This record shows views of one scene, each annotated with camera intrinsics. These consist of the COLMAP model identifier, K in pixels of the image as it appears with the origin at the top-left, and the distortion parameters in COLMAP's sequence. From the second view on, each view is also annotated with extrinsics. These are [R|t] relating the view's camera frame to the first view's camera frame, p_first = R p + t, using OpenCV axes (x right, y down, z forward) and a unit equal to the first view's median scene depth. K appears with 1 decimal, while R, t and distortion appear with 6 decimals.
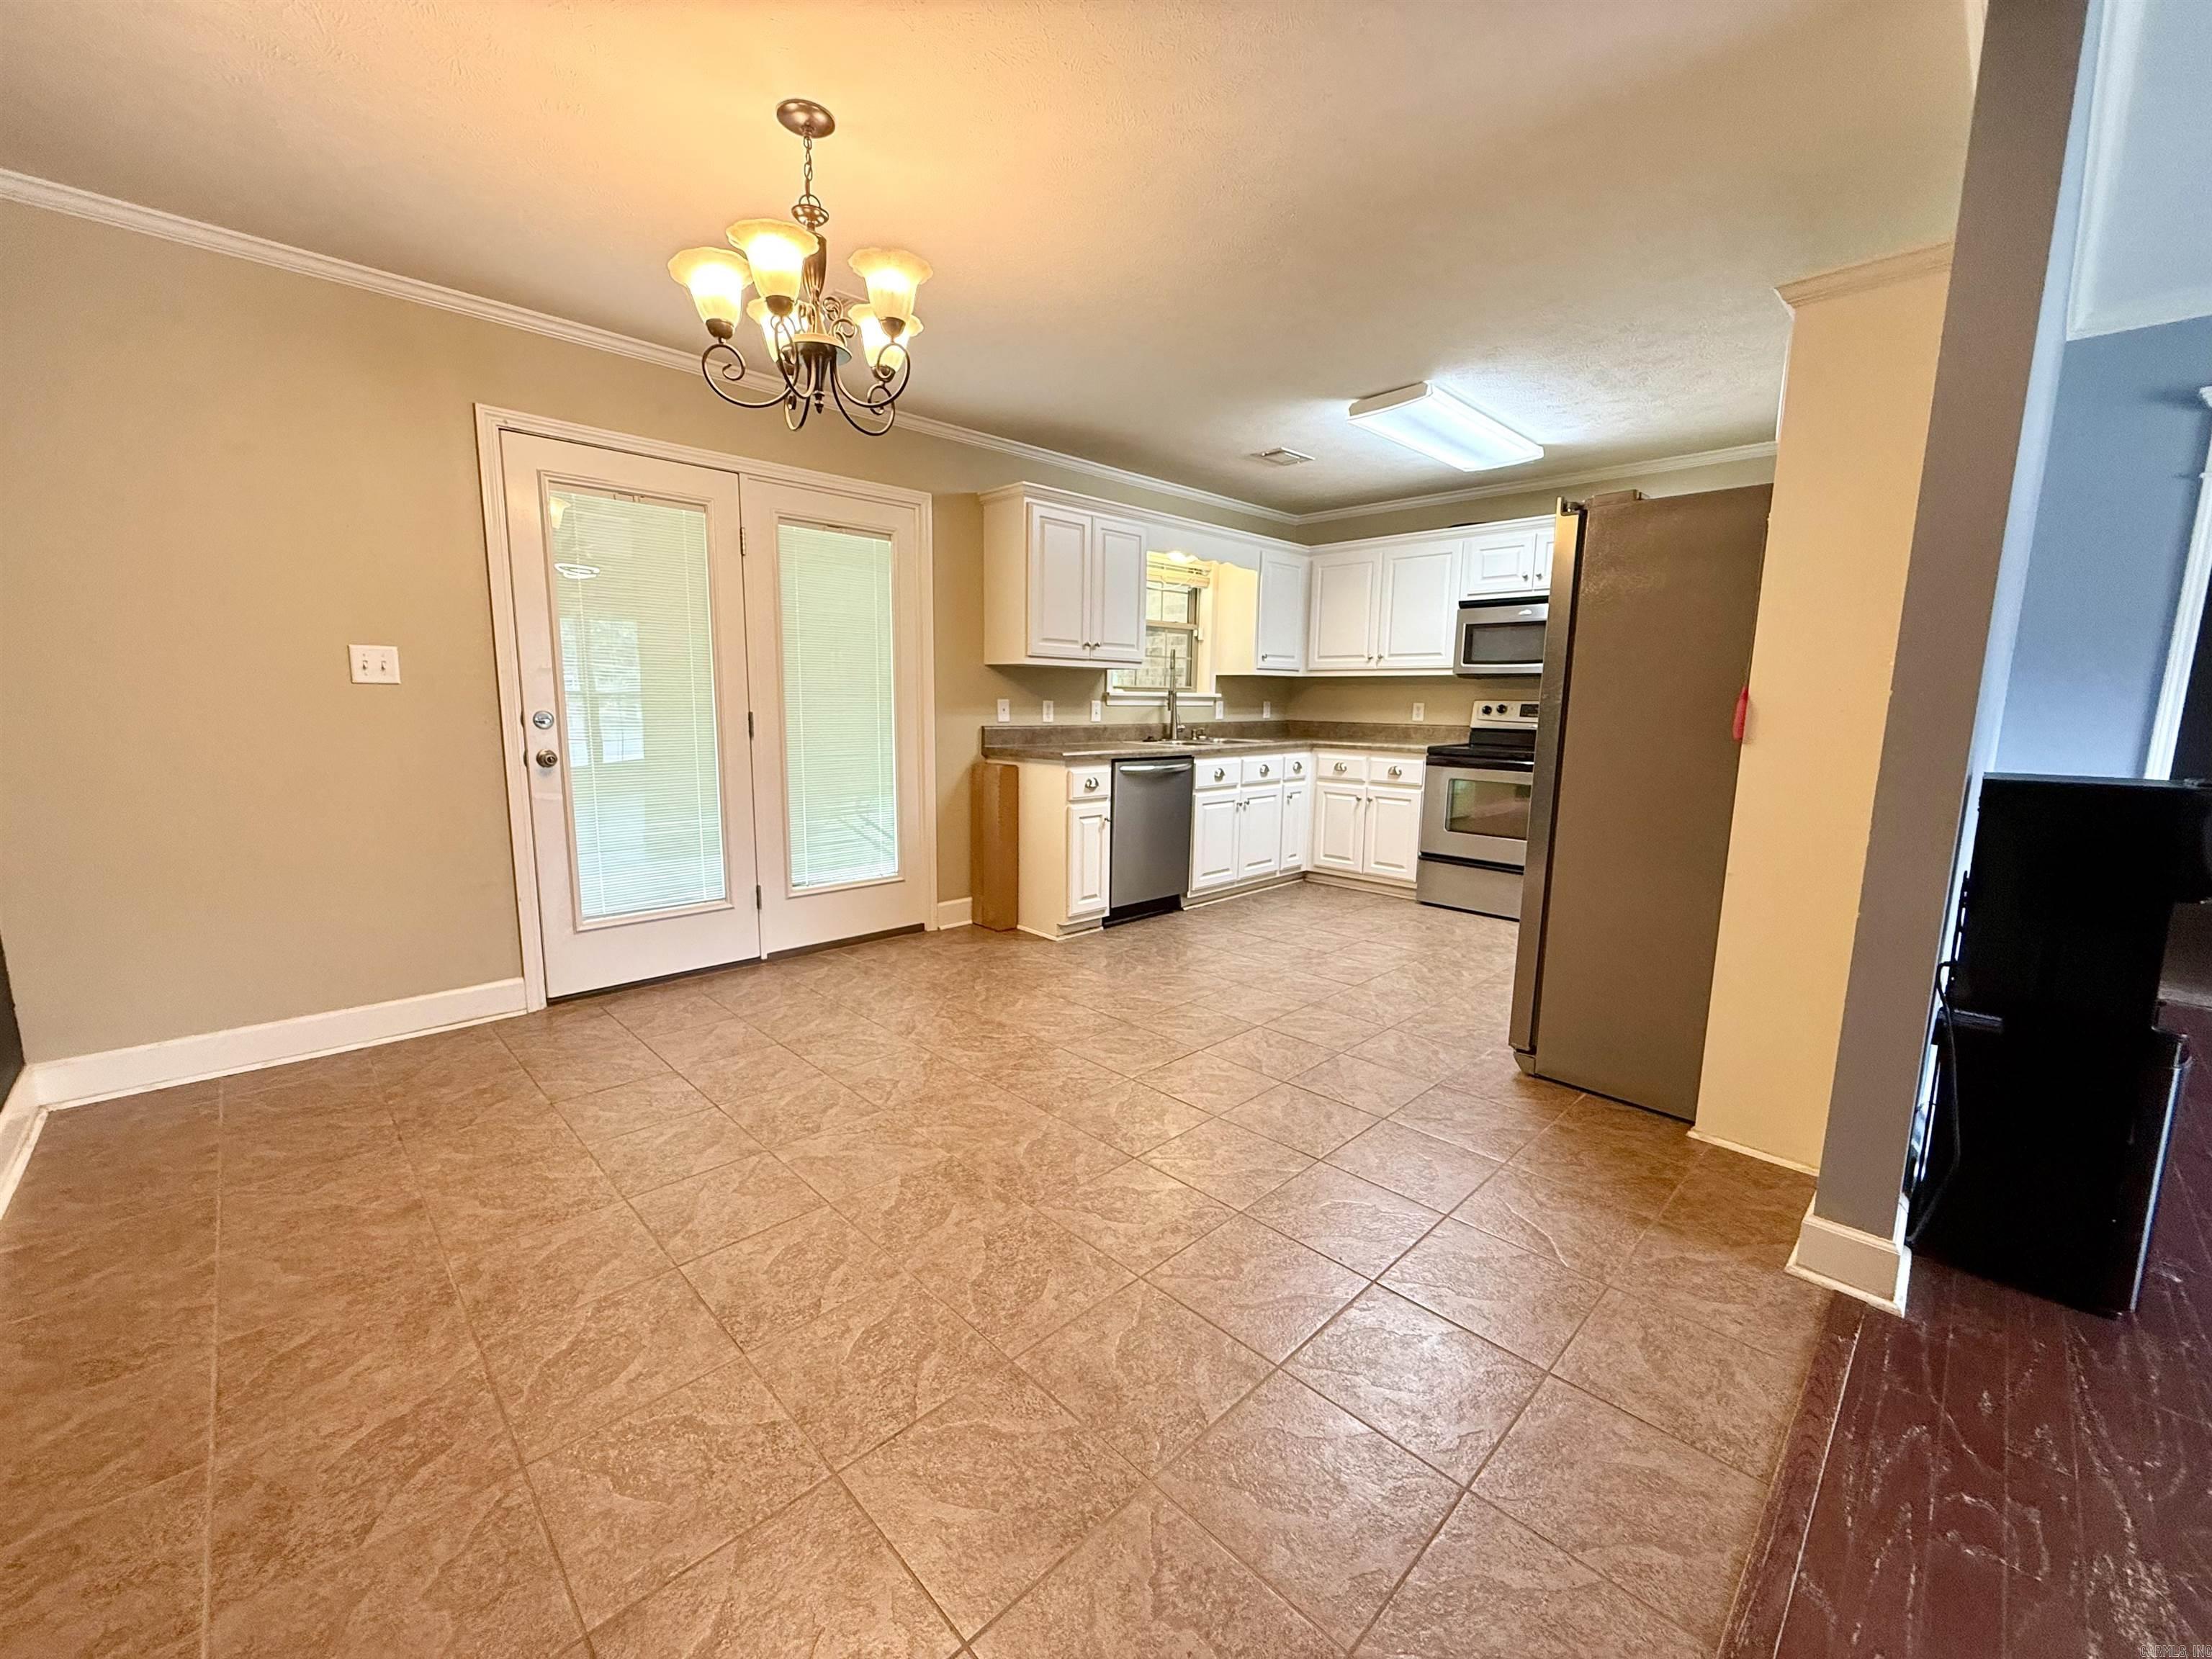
lens RADIAL K [[880.2, 0, 1101.2], [0, 880.2, 835.7], [0, 0, 1]] dist [-0.002785, 0.000992]
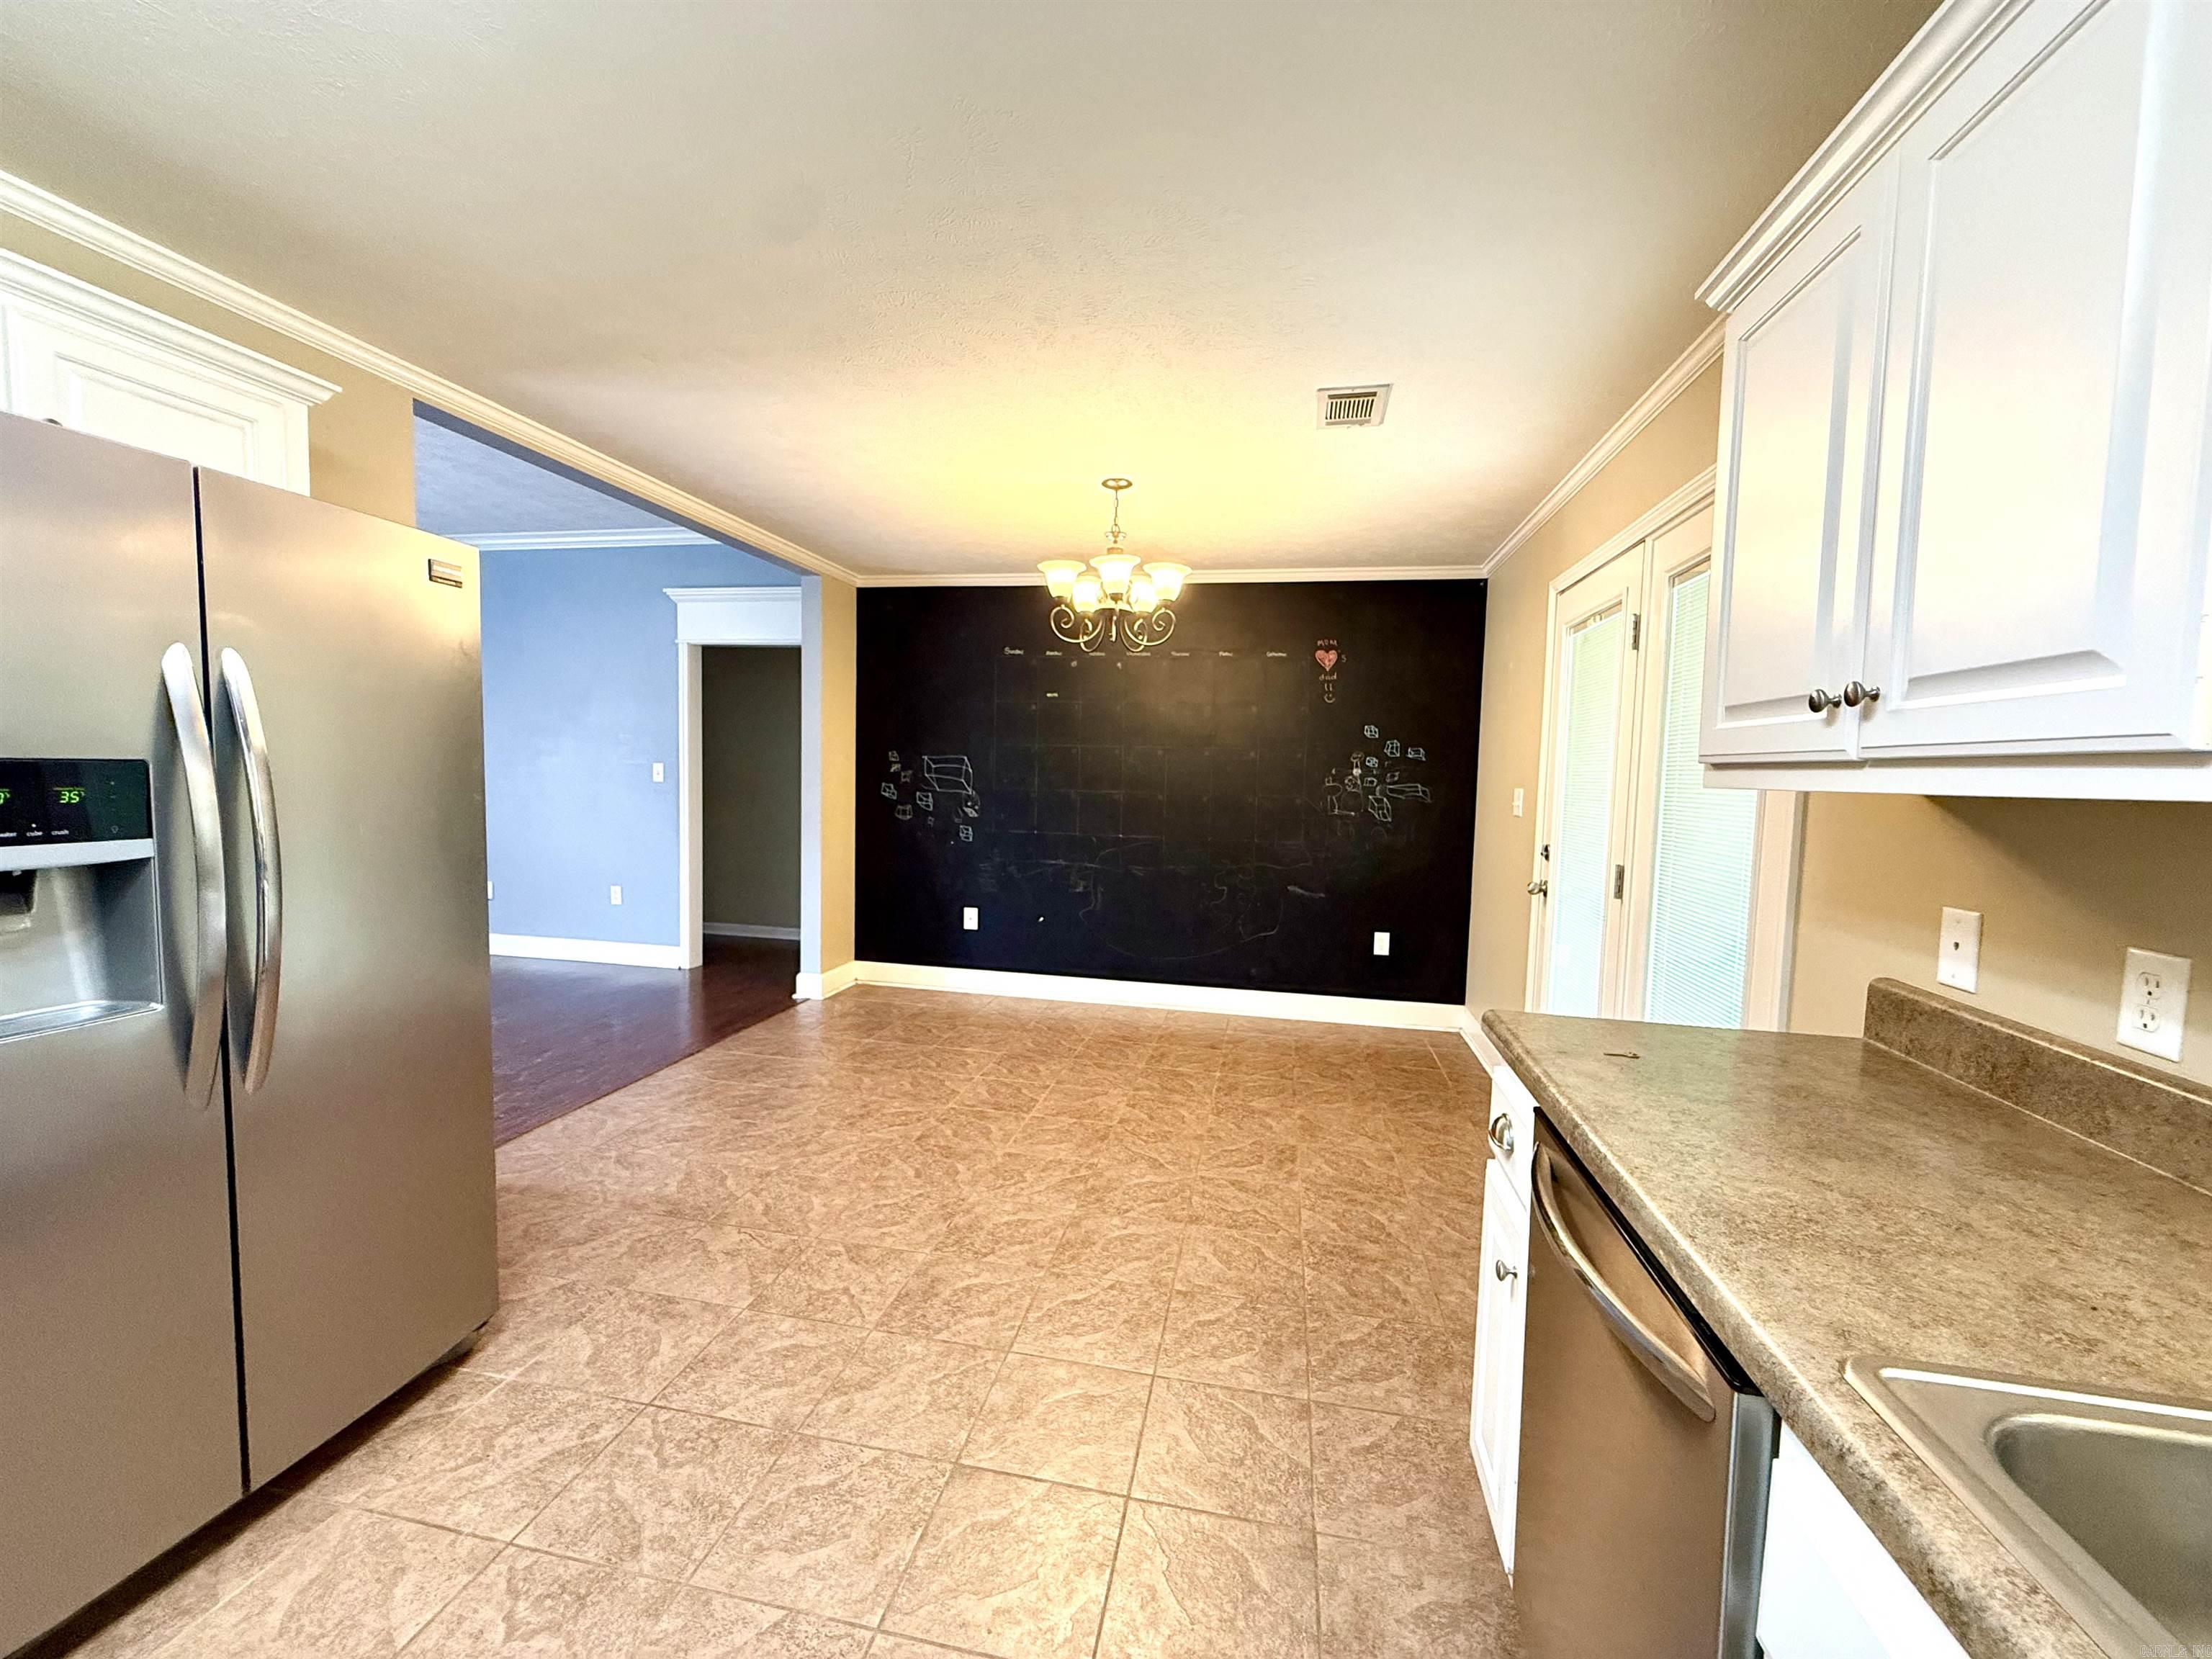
lens RADIAL K [[880.2, 0, 1096.3], [0, 880.2, 829.2], [0, 0, 1]] dist [-0.002785, 0.000992]
pose [[-0.828293, 0.001383, -0.560294, 0.288143], [-0.123856, 0.974806, 0.185505, -0.201861], [0.546435, 0.223048, -0.807254, 1.086154]]
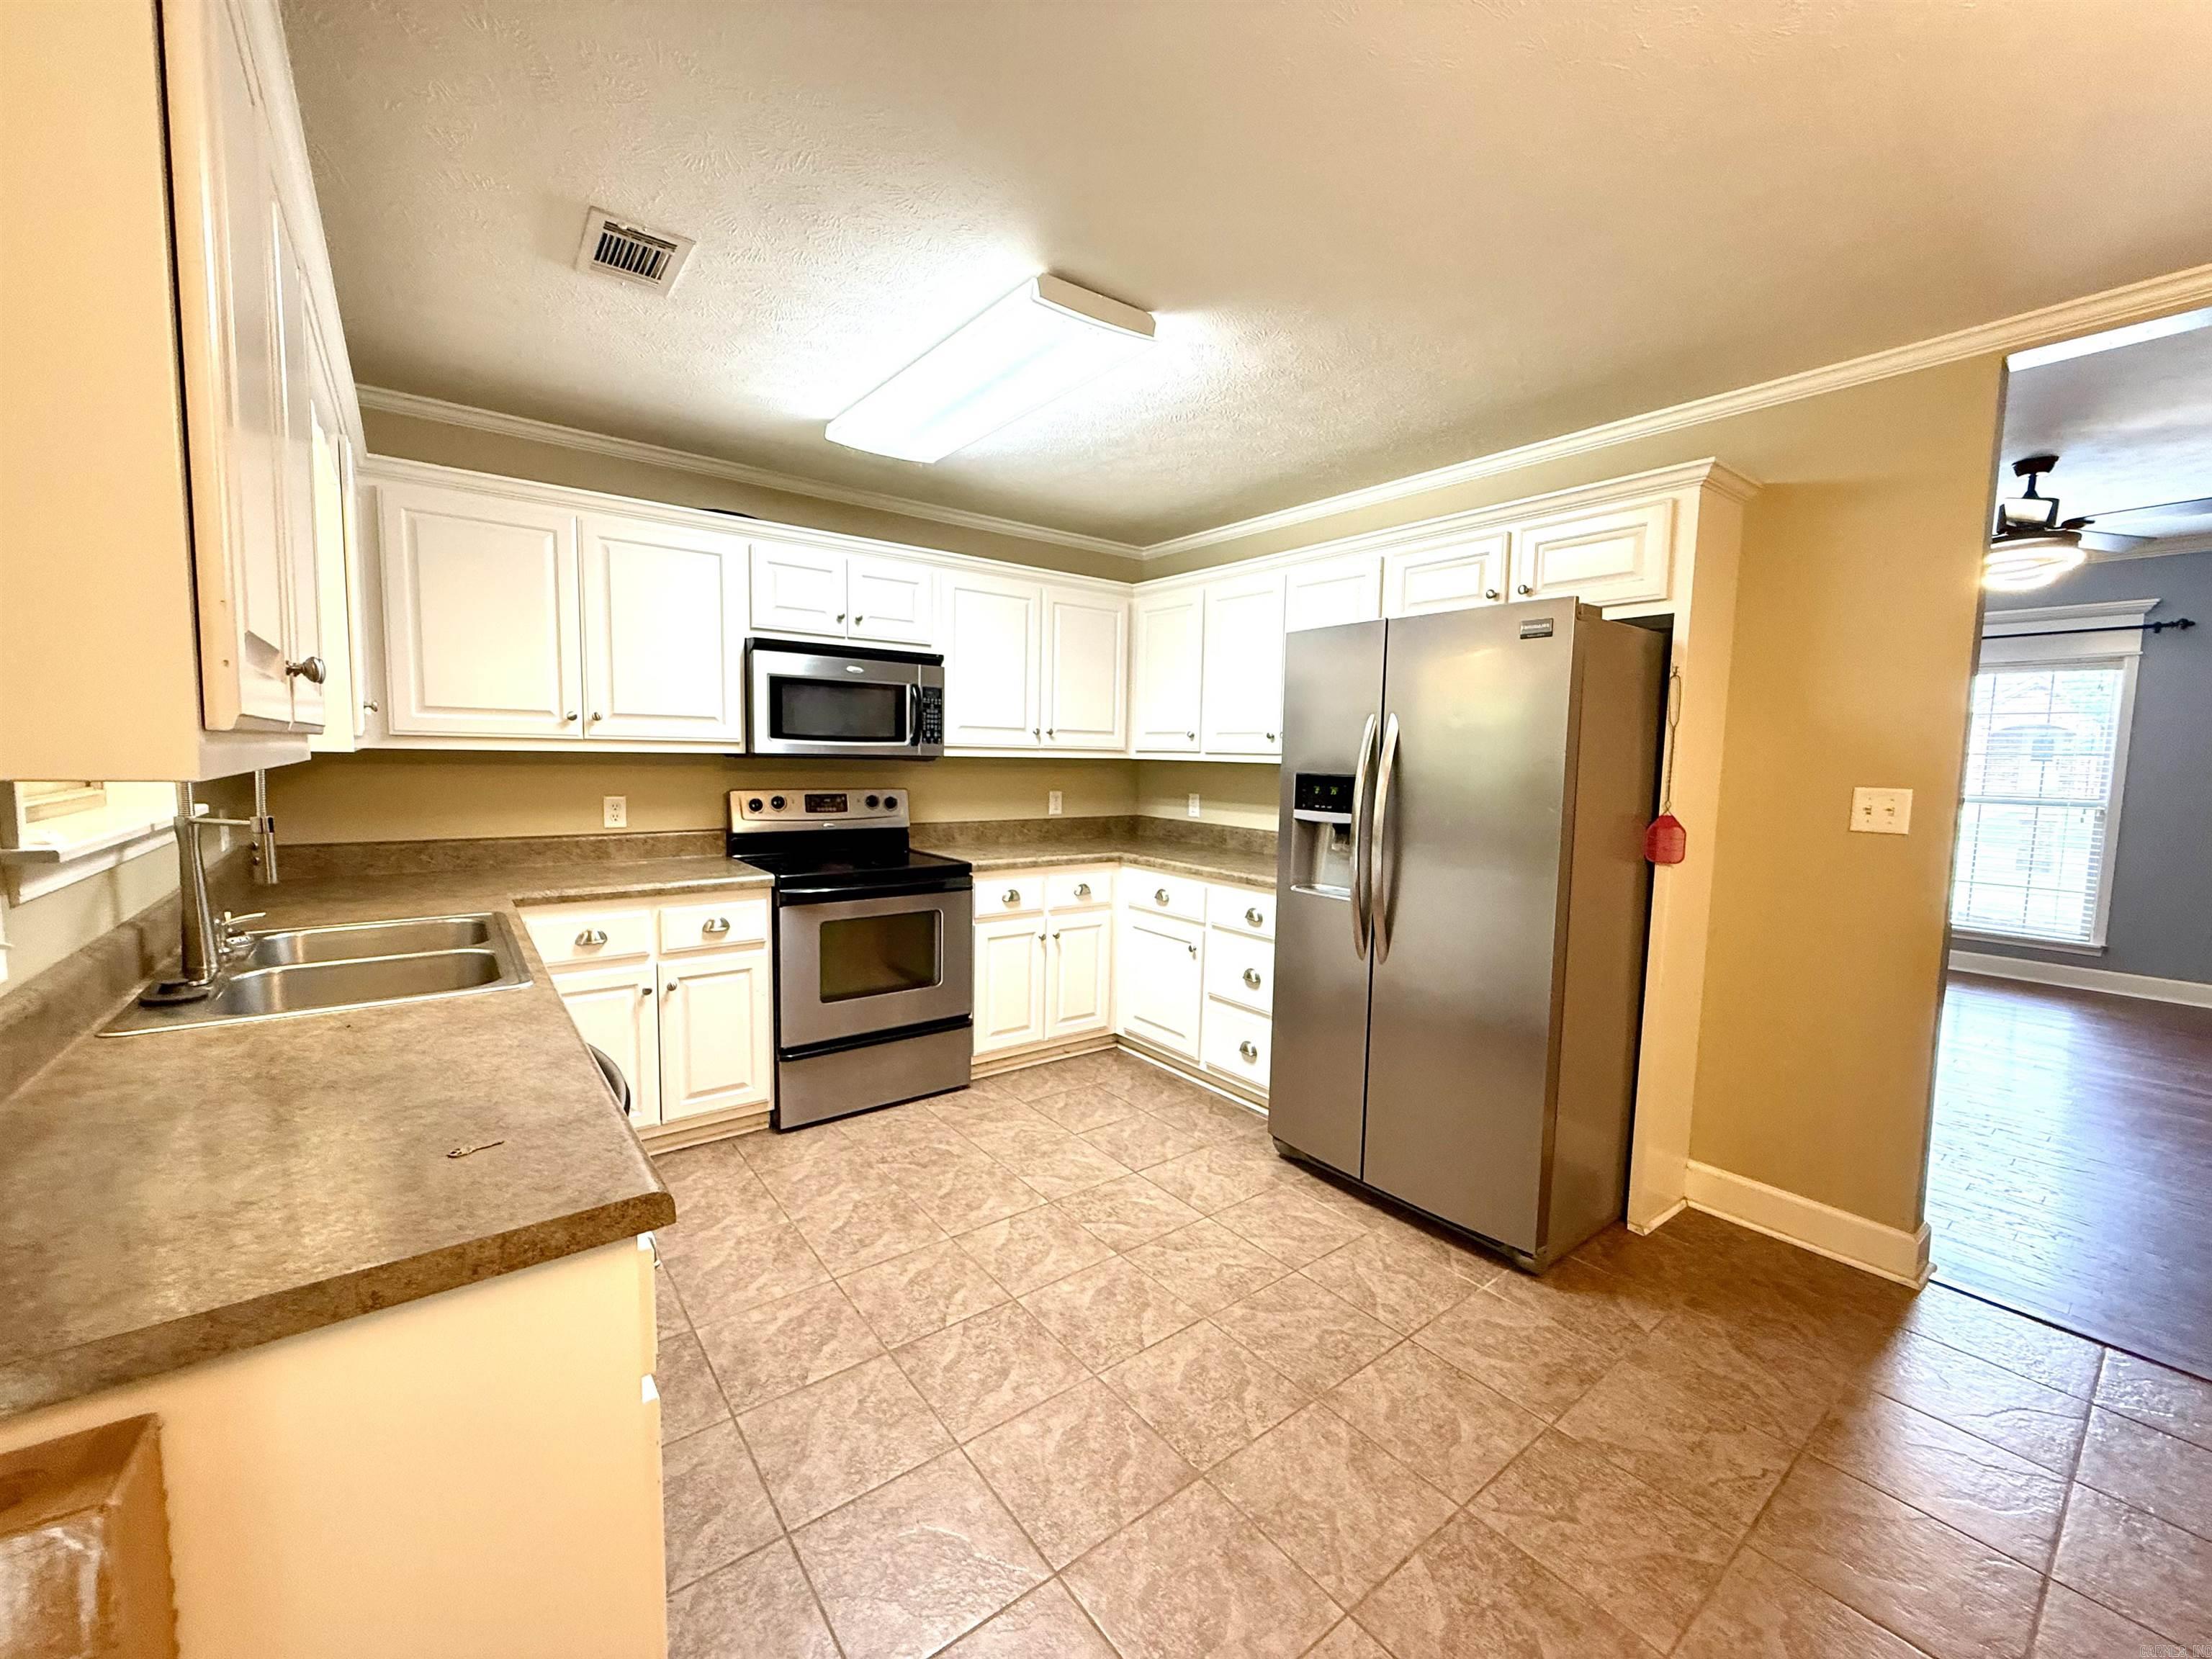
lens RADIAL K [[880.2, 0, 1107.2], [0, 880.2, 831.2], [0, 0, 1]] dist [-0.002785, 0.000992]
pose [[0.112921, -0.099410, 0.988618, -0.213297], [0.135760, 0.987195, 0.083760, -0.166615], [-0.984286, 0.124757, 0.124971, 0.772172]]
